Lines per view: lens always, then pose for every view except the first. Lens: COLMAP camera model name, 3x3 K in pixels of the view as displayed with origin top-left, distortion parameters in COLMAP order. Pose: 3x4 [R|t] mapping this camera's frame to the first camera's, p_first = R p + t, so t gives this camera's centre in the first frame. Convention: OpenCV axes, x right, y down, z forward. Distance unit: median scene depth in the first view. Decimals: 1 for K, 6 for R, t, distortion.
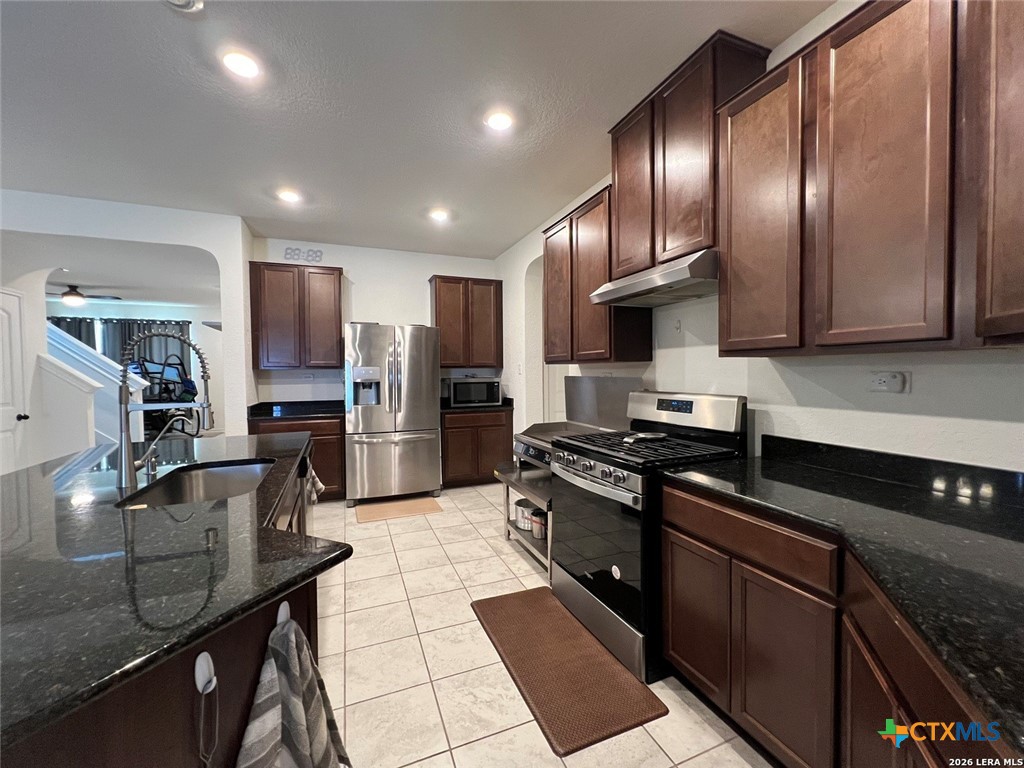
lens RADIAL K [[412.0, 0, 512.3], [0, 412.0, 382.4], [0, 0, 1]] dist [-0.001936, 0.001343]
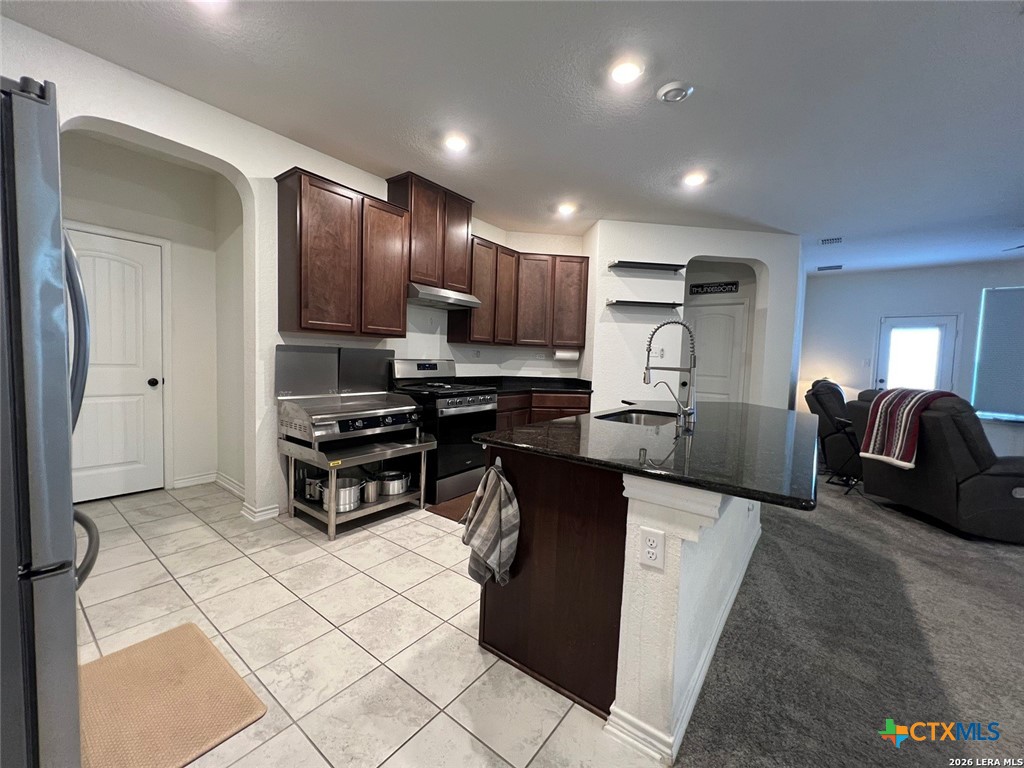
lens RADIAL K [[410.8, 0, 509.4], [0, 410.8, 382.0], [0, 0, 1]] dist [-0.000192, -0.000440]
pose [[-0.505738, -0.056815, 0.860814, -0.943585], [-0.005224, 0.998012, 0.062801, 0.007057], [-0.862671, 0.027264, -0.505030, 1.162132]]
